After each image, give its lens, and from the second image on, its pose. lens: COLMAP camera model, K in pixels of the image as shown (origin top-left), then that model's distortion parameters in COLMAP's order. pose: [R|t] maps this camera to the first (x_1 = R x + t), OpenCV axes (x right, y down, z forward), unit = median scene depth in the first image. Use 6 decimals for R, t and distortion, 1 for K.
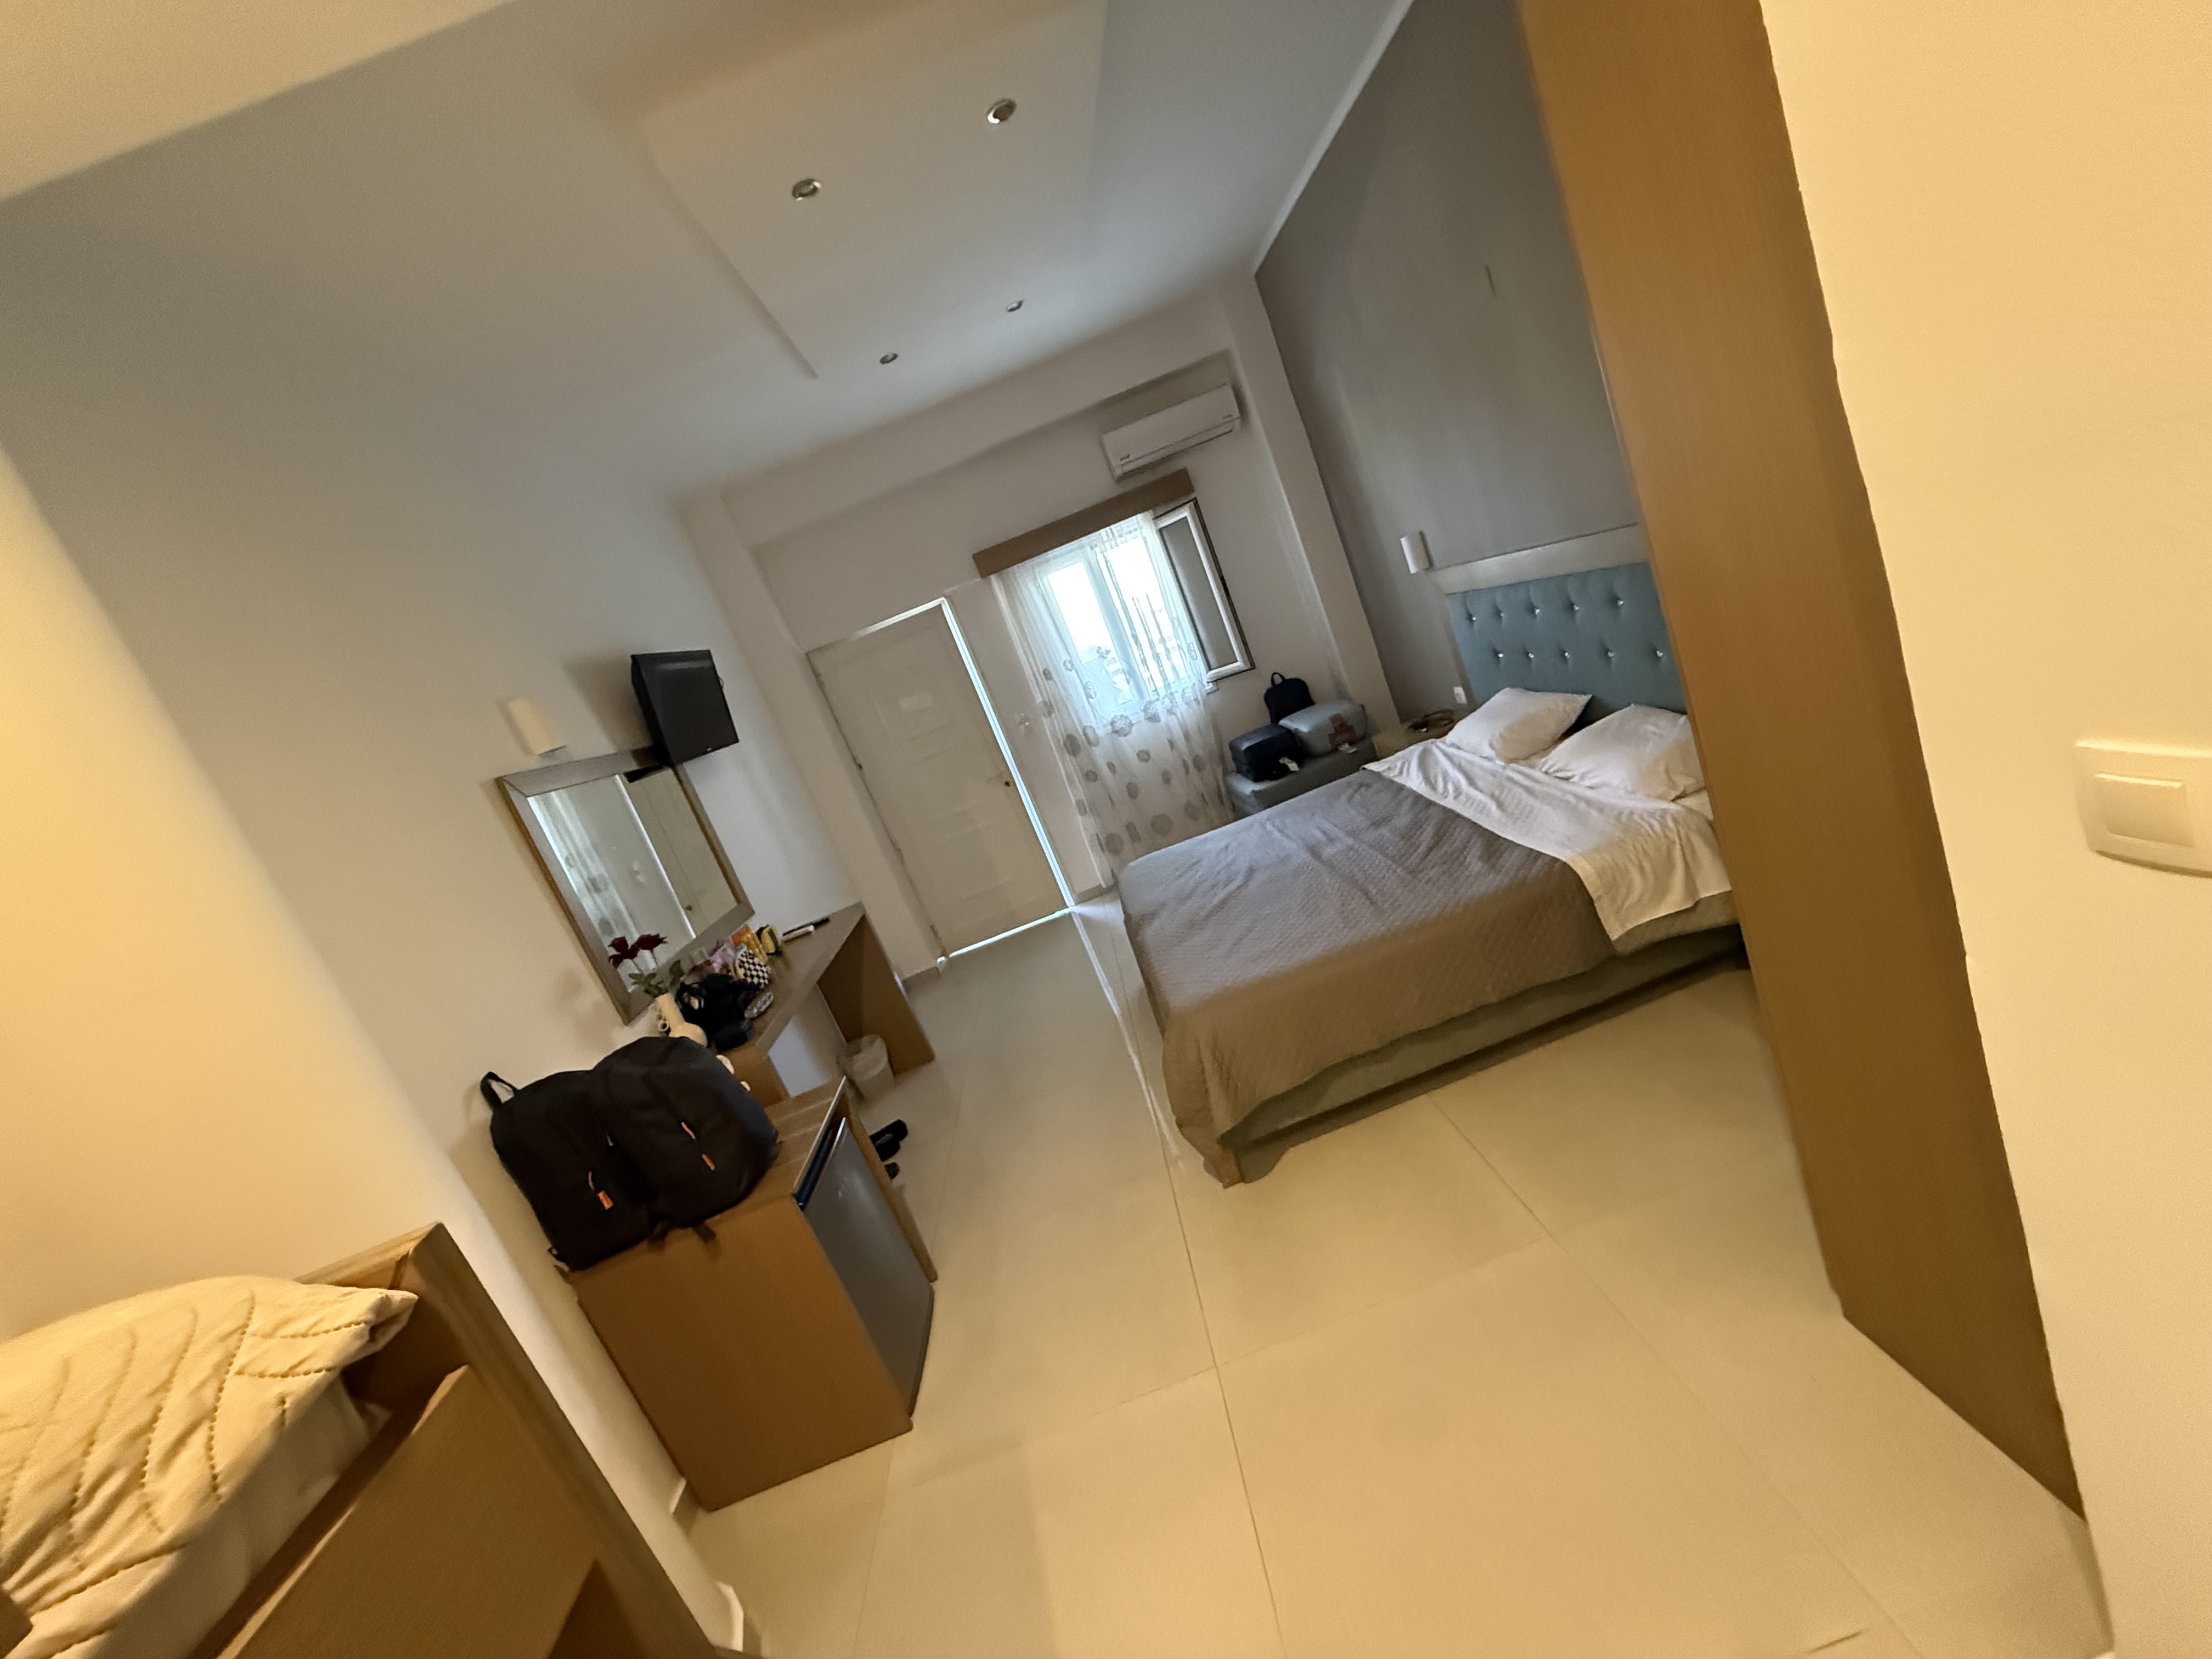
lens RADIAL K [[878.1, 0, 1101.7], [0, 878.1, 829.9], [0, 0, 1]] dist [-0.002087, -0.000046]
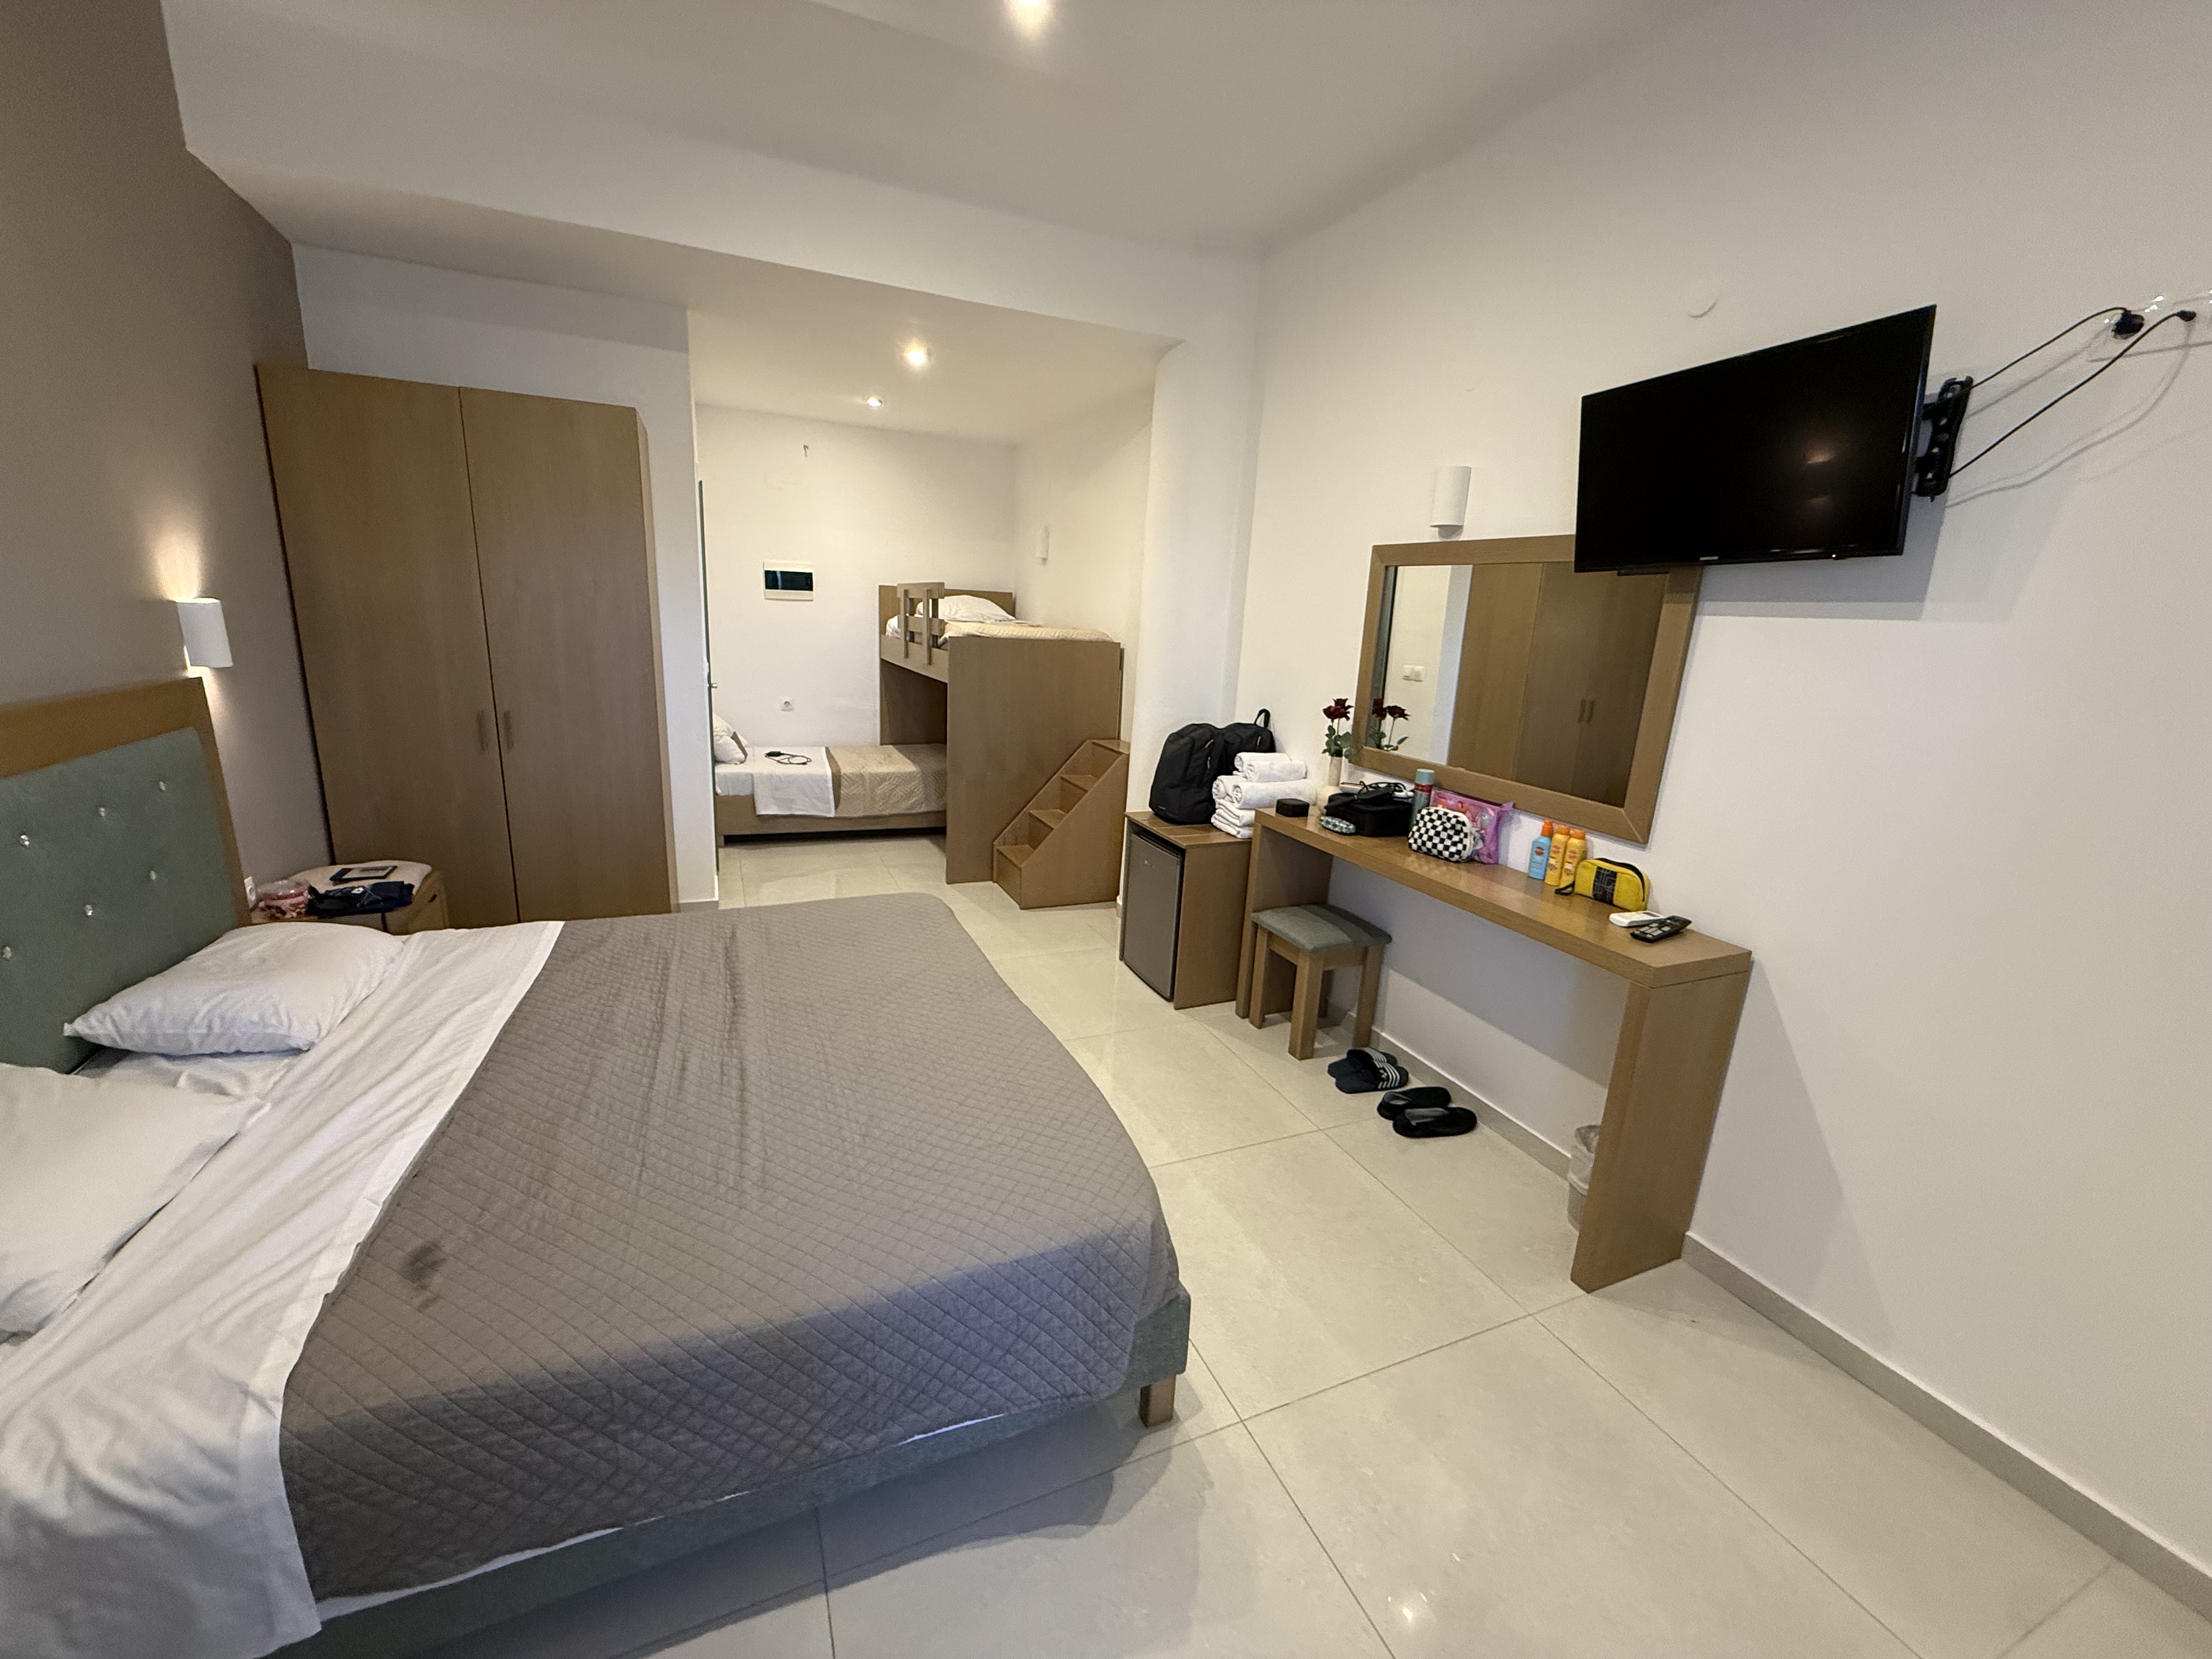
lens RADIAL K [[878.1, 0, 1101.7], [0, 878.1, 829.9], [0, 0, 1]] dist [-0.002087, -0.000046]
pose [[-0.902183, 0.380059, -0.204012, 0.077359], [0.220183, 0.812455, 0.539849, -0.409672], [0.370925, 0.442122, -0.816665, 1.688202]]
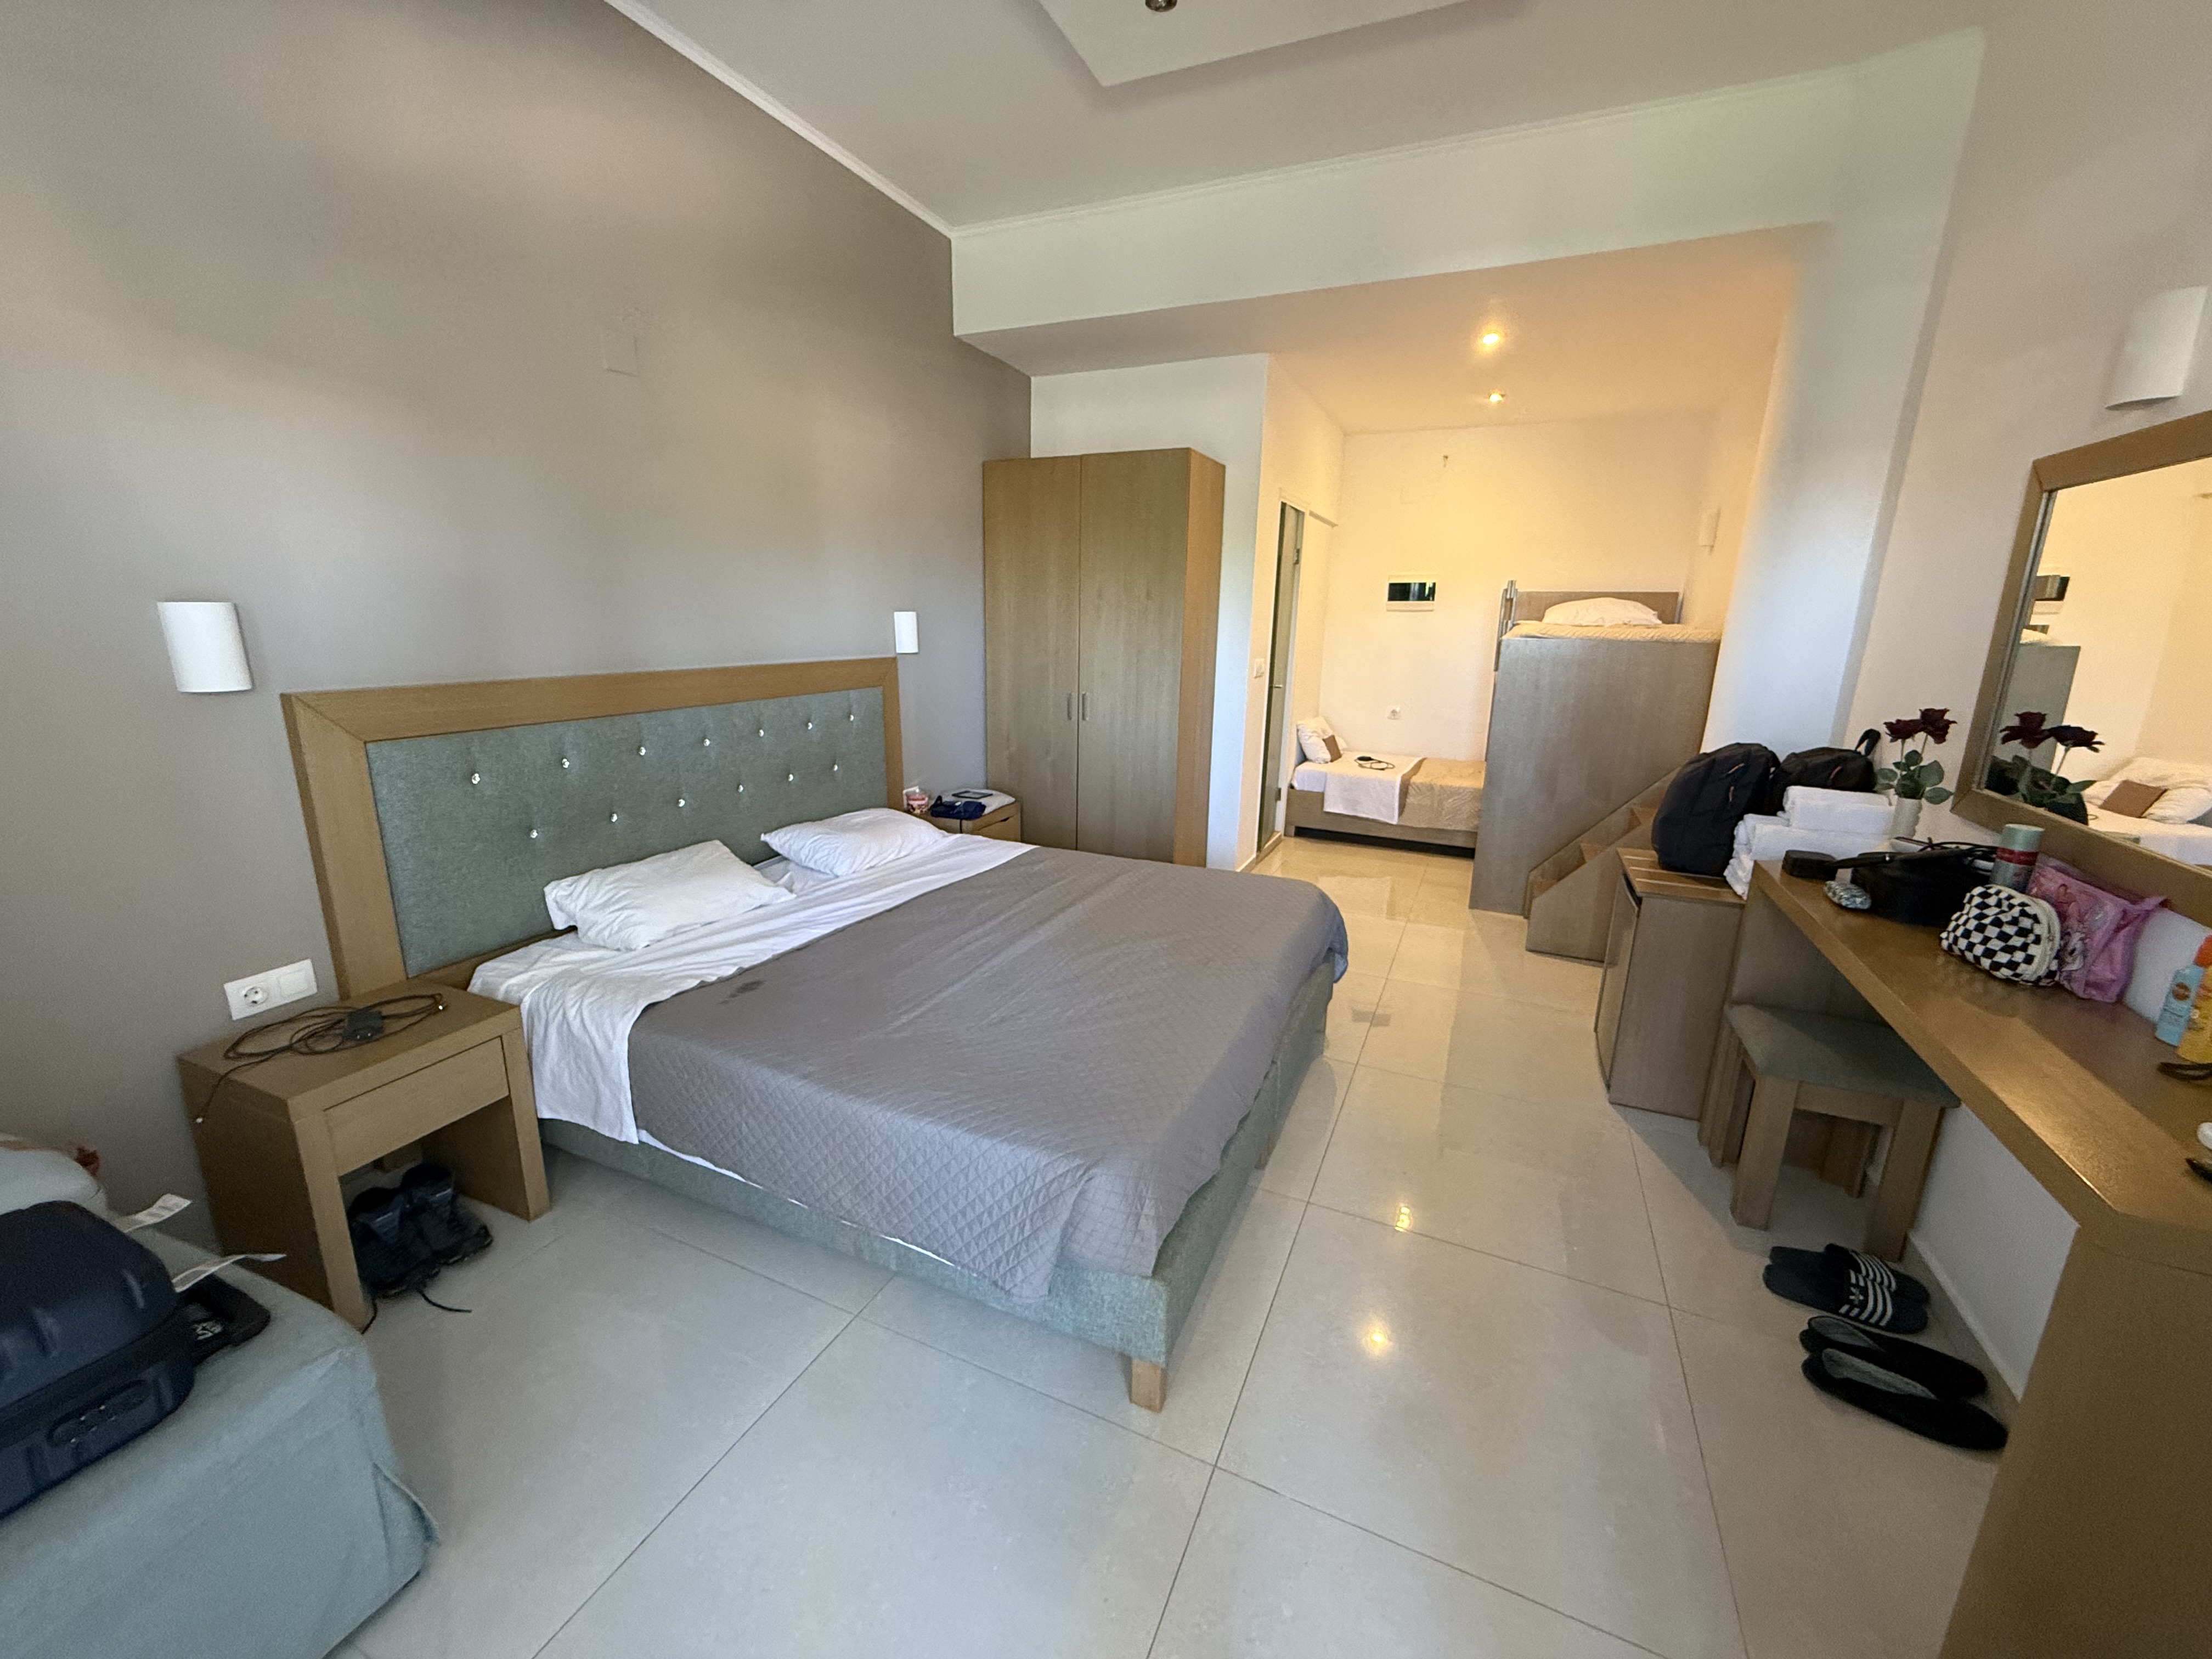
lens RADIAL K [[878.1, 0, 1101.7], [0, 878.1, 829.9], [0, 0, 1]] dist [-0.002087, -0.000046]
pose [[-0.812273, 0.229245, 0.536338, -0.288633], [0.406756, 0.881672, 0.239174, -0.238915], [-0.418045, 0.412434, -0.809405, 1.714156]]
